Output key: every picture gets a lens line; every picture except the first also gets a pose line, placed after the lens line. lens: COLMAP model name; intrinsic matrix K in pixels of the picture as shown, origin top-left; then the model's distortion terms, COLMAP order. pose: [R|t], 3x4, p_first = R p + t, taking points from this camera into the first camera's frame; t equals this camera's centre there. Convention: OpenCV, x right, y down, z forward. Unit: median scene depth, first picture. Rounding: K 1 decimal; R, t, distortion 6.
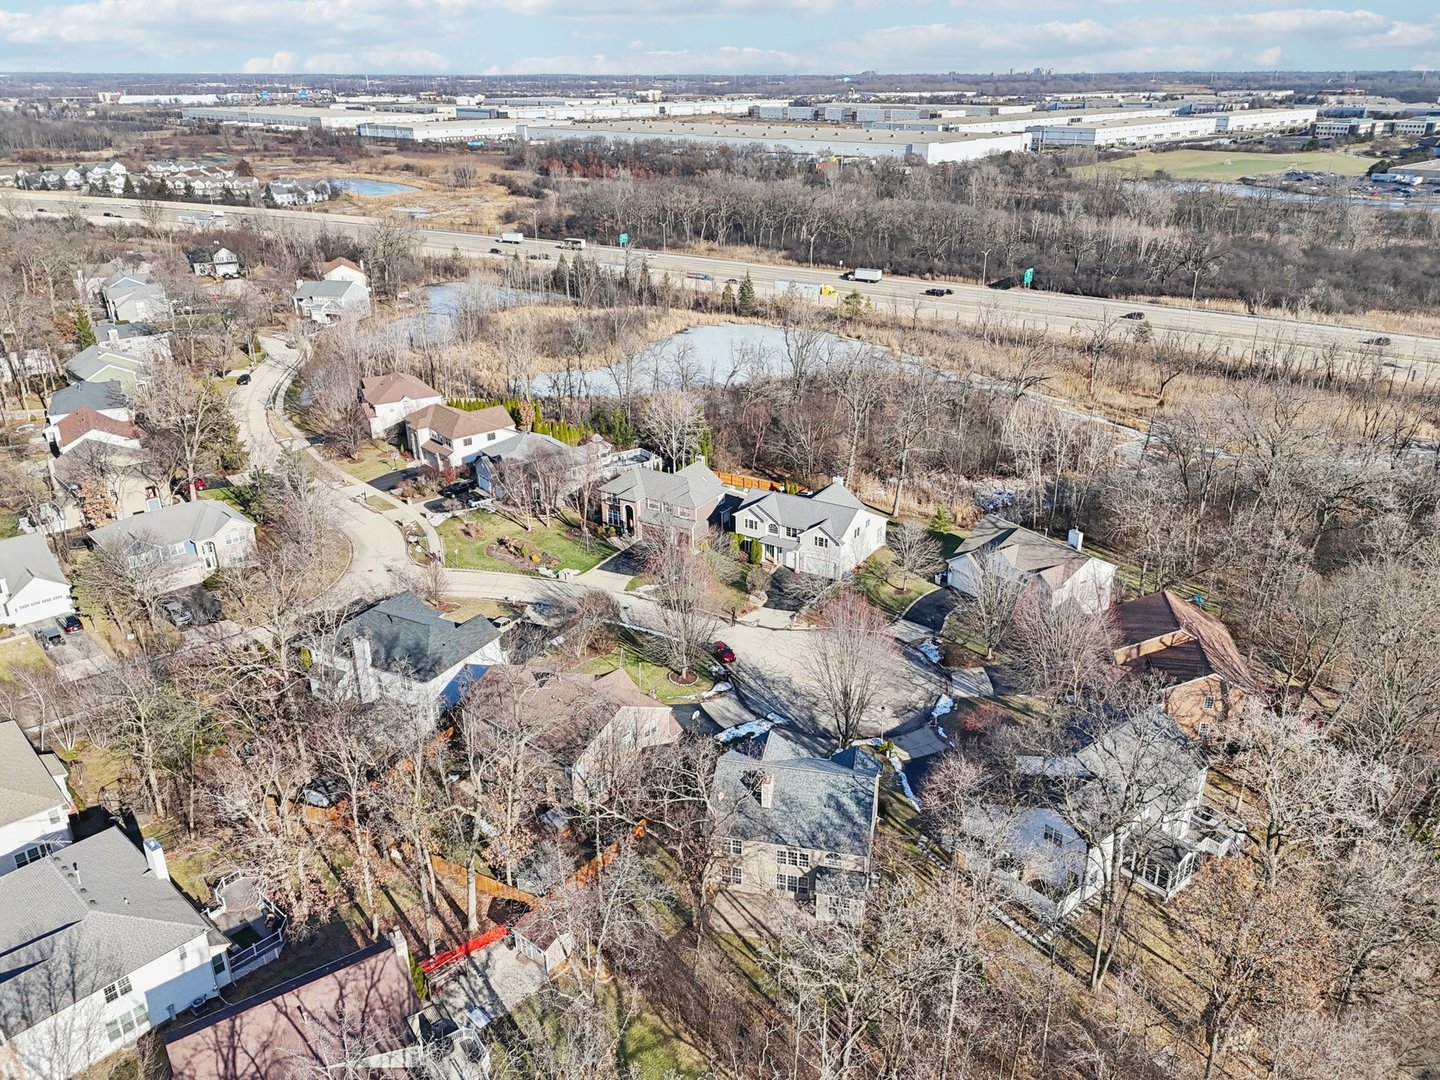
lens RADIAL K [[1096.2, 0, 715.3], [0, 1096.2, 503.0], [0, 0, 1]] dist [0.067184, -0.047214]
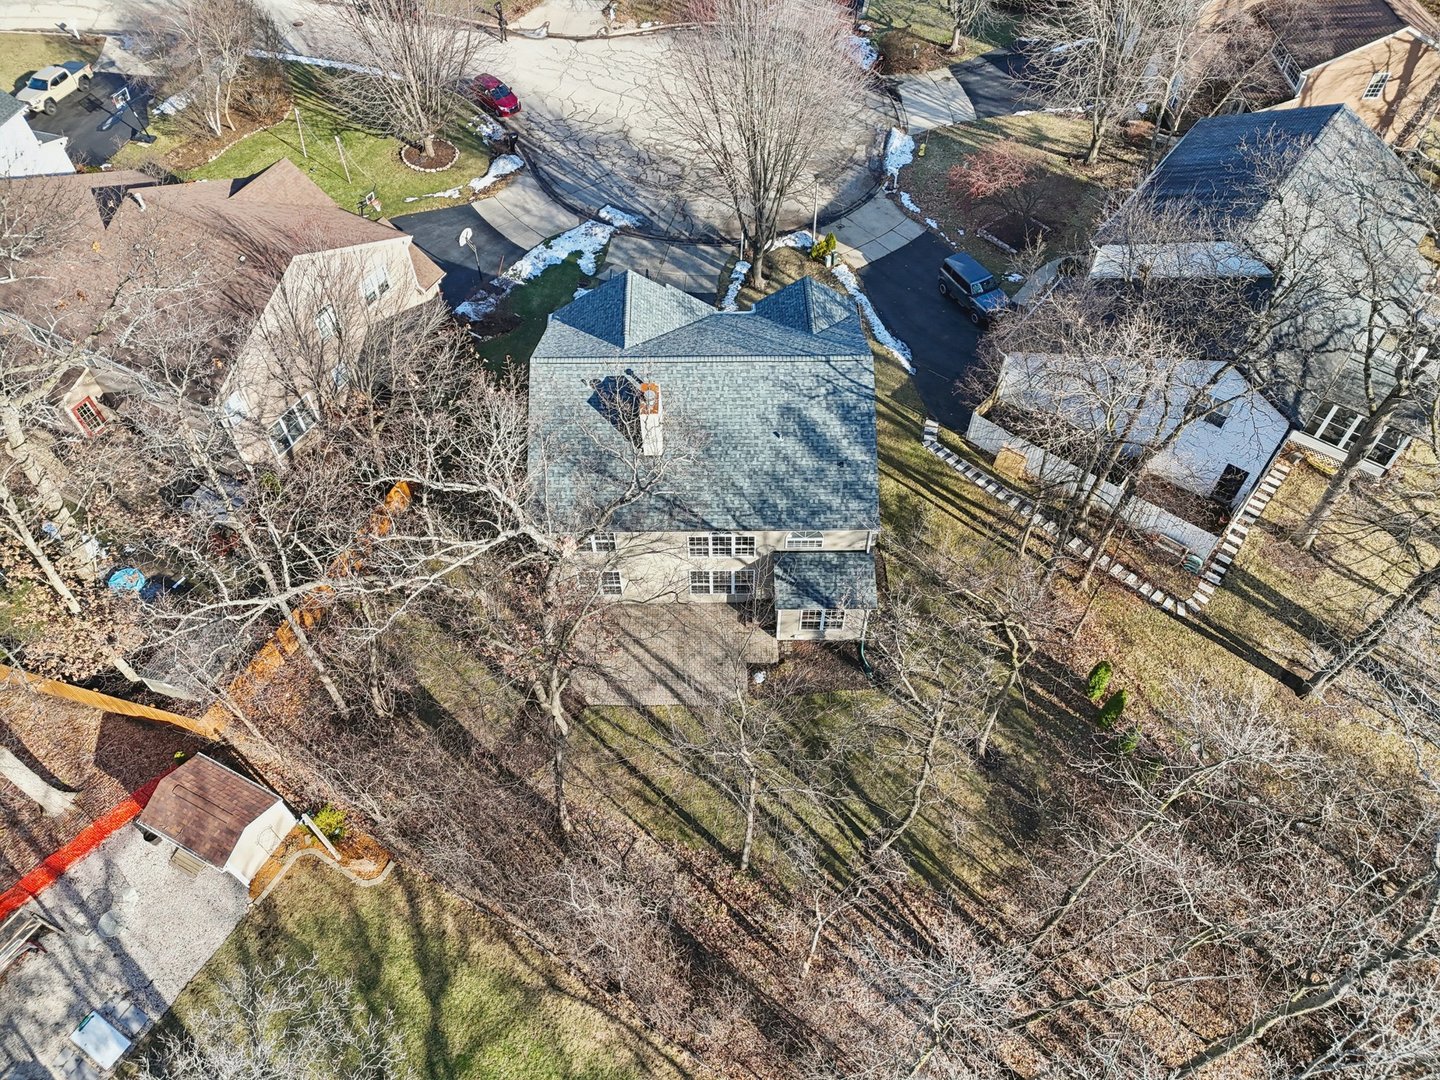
lens RADIAL K [[1058.1, 0, 720.0], [0, 1058.1, 540.0], [0, 0, 1]] dist [0.055705, -0.039883]
pose [[0.974531, -0.176590, 0.138226, 0.004541], [0.077713, 0.844117, 0.530498, 0.063425], [-0.210359, -0.506244, 0.836341, 0.536133]]
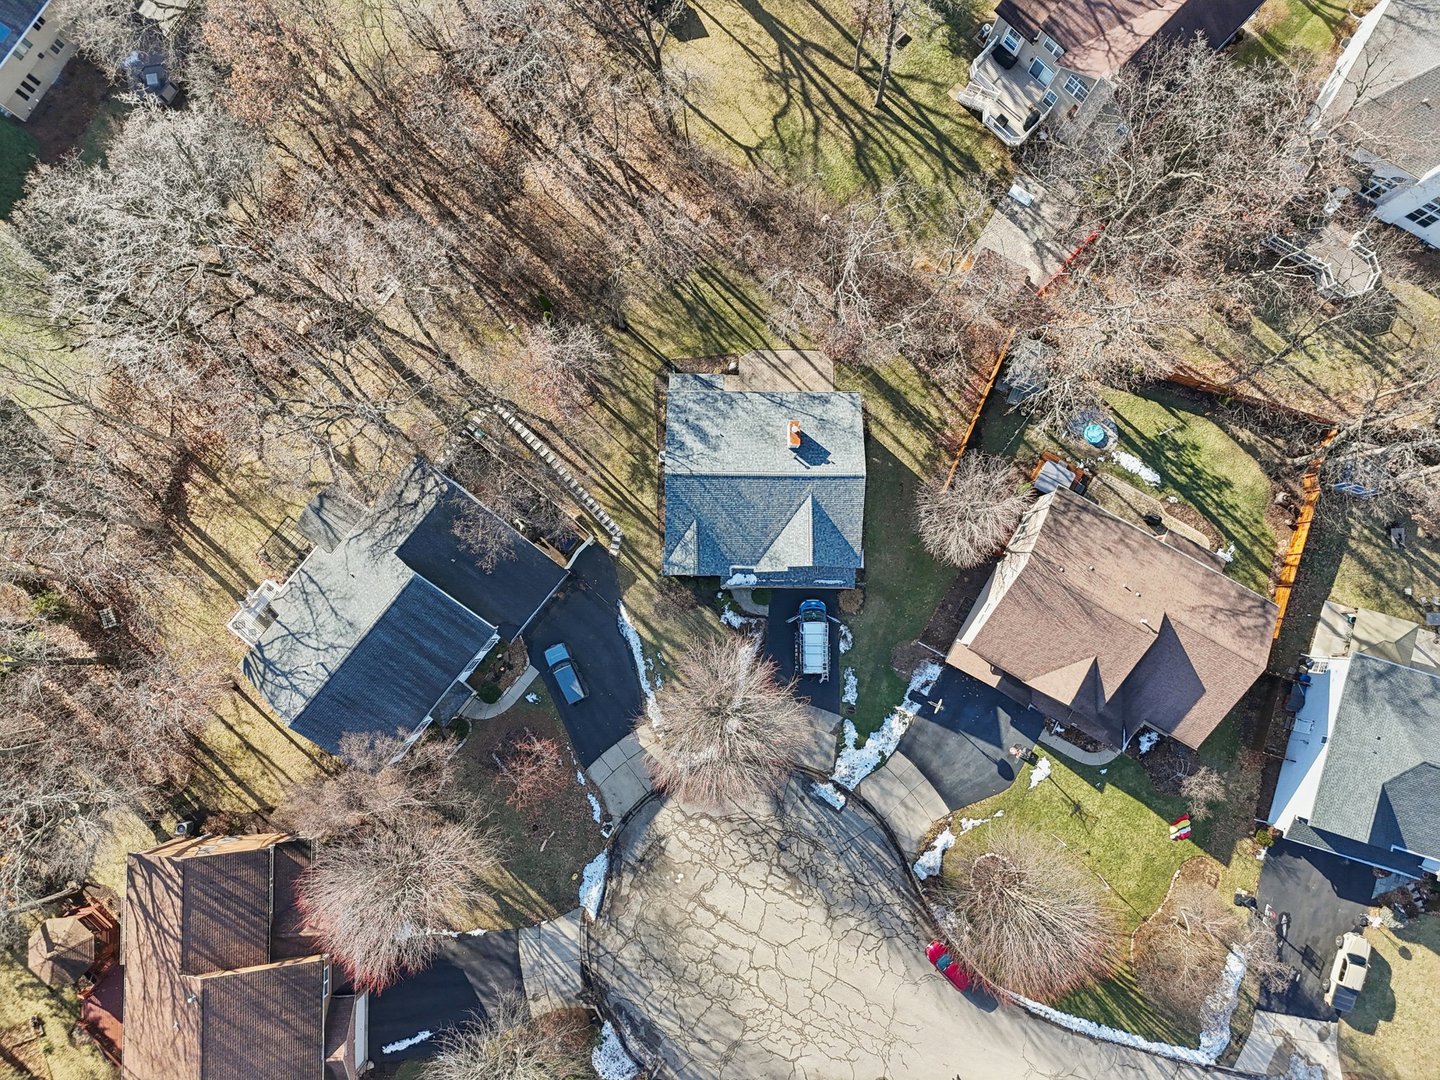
lens RADIAL K [[1058.1, 0, 720.0], [0, 1058.1, 540.0], [0, 0, 1]] dist [0.055705, -0.039883]
pose [[-0.977699, 0.209996, 0.002681, 0.101964], [-0.056694, -0.276204, 0.959426, -0.452626], [0.202216, 0.937877, 0.281949, 0.753631]]
